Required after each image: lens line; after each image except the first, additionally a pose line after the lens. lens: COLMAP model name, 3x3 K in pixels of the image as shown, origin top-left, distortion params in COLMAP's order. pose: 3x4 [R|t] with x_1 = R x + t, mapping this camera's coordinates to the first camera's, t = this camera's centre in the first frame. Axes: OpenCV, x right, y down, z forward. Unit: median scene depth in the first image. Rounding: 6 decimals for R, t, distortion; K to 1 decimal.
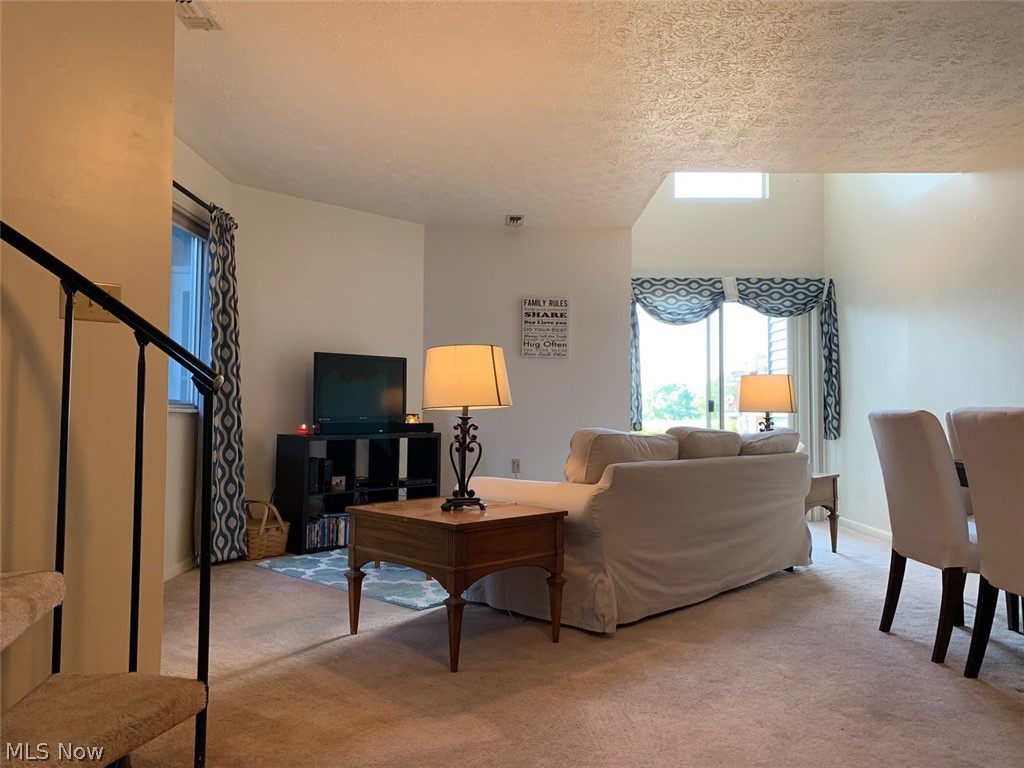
lens RADIAL K [[782.4, 0, 502.2], [0, 782.4, 378.0], [0, 0, 1]] dist [0.024871, -0.024338]
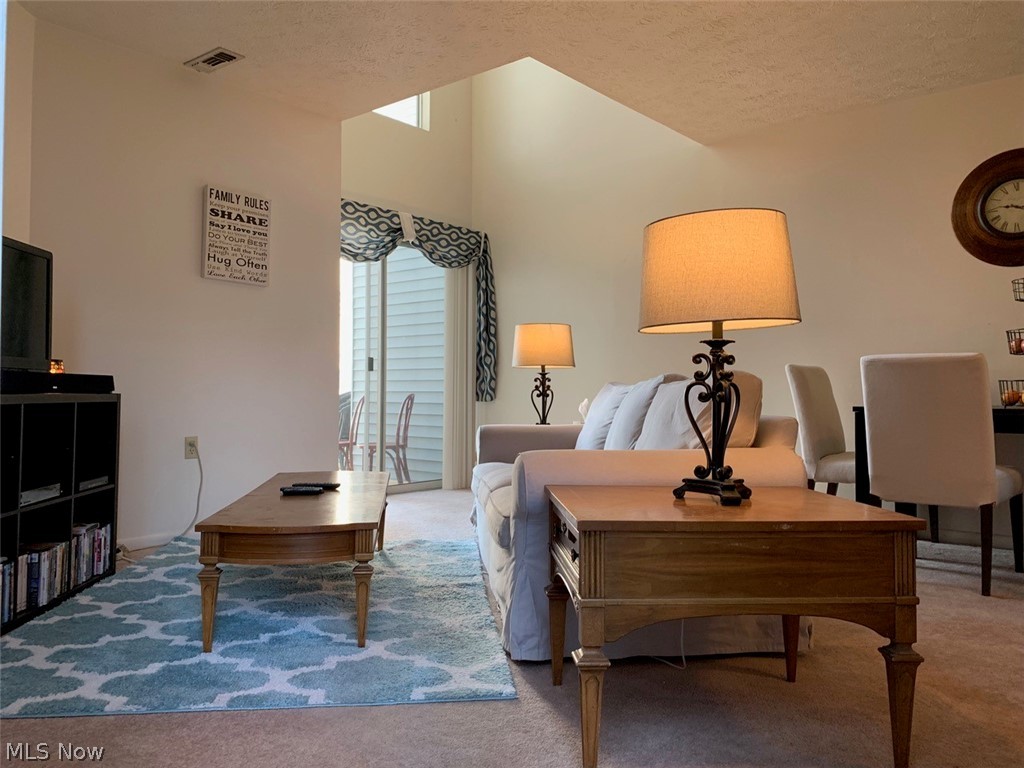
lens RADIAL K [[782.4, 0, 528.7], [0, 782.4, 361.7], [0, 0, 1]] dist [0.024871, -0.024338]
pose [[0.622841, 0.028693, 0.781822, -0.288977], [-0.034299, 0.999368, -0.009352, 0.036701], [-0.781596, -0.020990, 0.623432, 0.363470]]
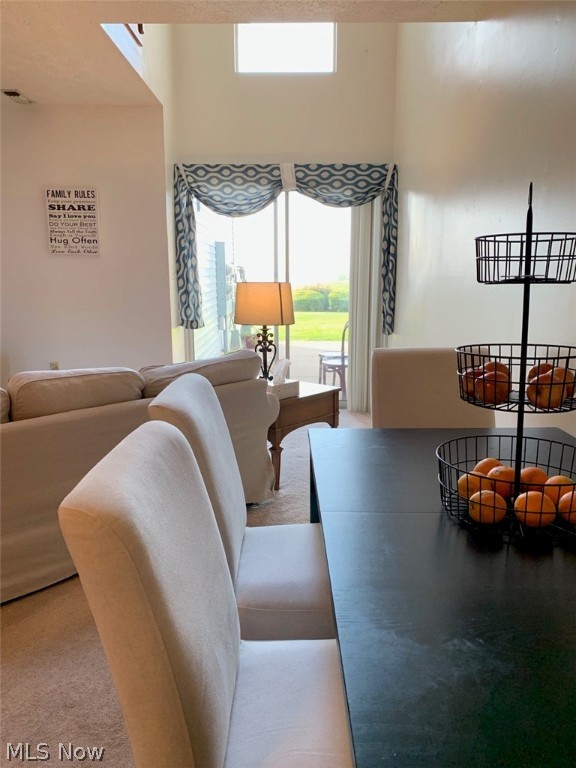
lens RADIAL K [[586.8, 0, 289.8], [0, 586.8, 386.7], [0, 0, 1]] dist [0.024871, -0.024338]
pose [[0.999921, -0.009382, 0.008372, 0.284810], [0.007137, 0.971633, 0.236387, -0.035373], [-0.010352, -0.236309, 0.971623, 0.253129]]
